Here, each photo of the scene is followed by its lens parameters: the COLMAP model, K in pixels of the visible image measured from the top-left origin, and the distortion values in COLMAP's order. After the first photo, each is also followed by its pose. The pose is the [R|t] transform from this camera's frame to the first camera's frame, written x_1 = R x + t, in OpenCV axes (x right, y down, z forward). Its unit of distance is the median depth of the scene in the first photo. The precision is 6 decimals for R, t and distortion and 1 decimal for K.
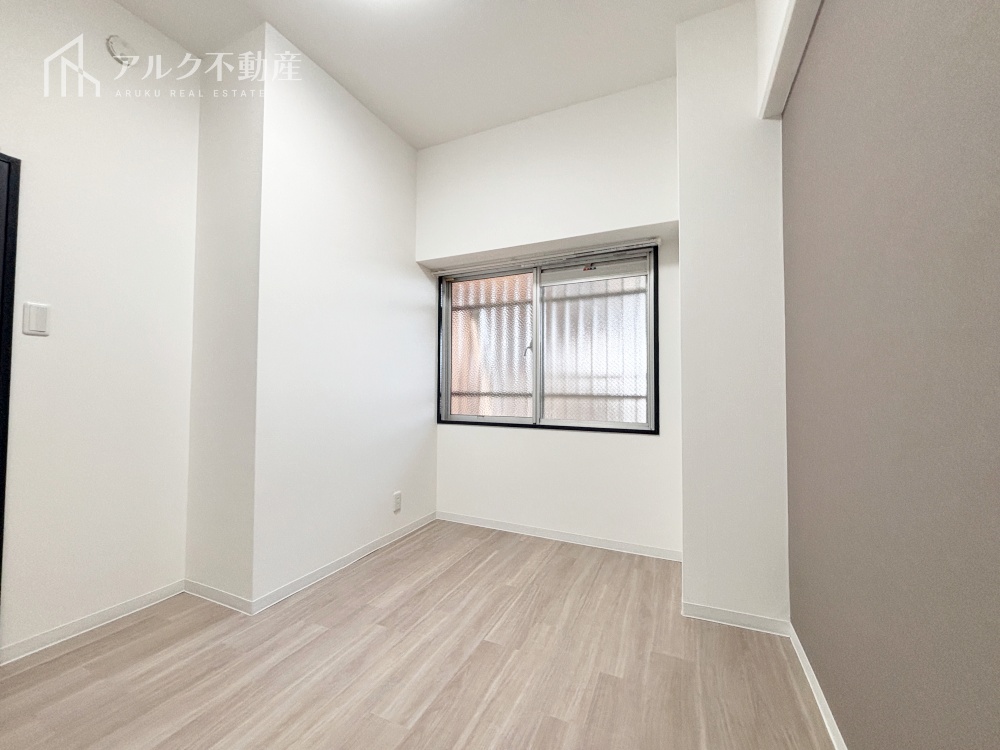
lens RADIAL K [[403.0, 0, 502.0], [0, 403.0, 382.0], [0, 0, 1]] dist [0.002811, -0.000870]
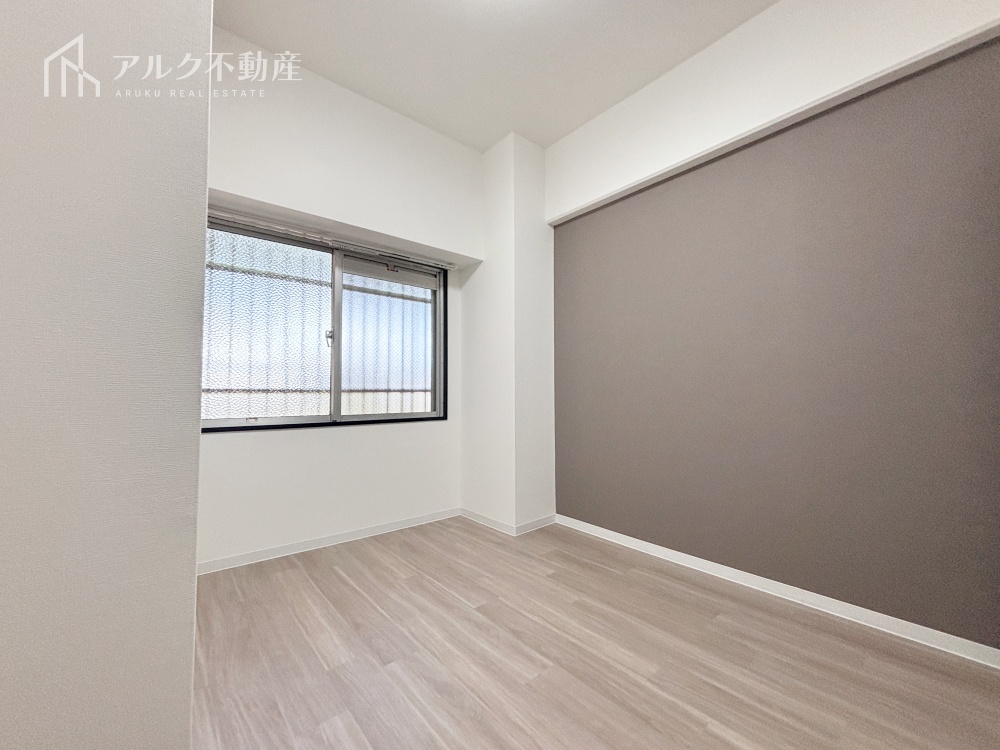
lens RADIAL K [[403.0, 0, 501.8], [0, 403.0, 379.3], [0, 0, 1]] dist [0.002811, -0.000870]
pose [[0.419142, 0.020031, 0.907700, -0.694627], [-0.016004, 0.999764, -0.014673, 0.020518], [-0.907780, -0.008377, 0.419364, 0.323524]]
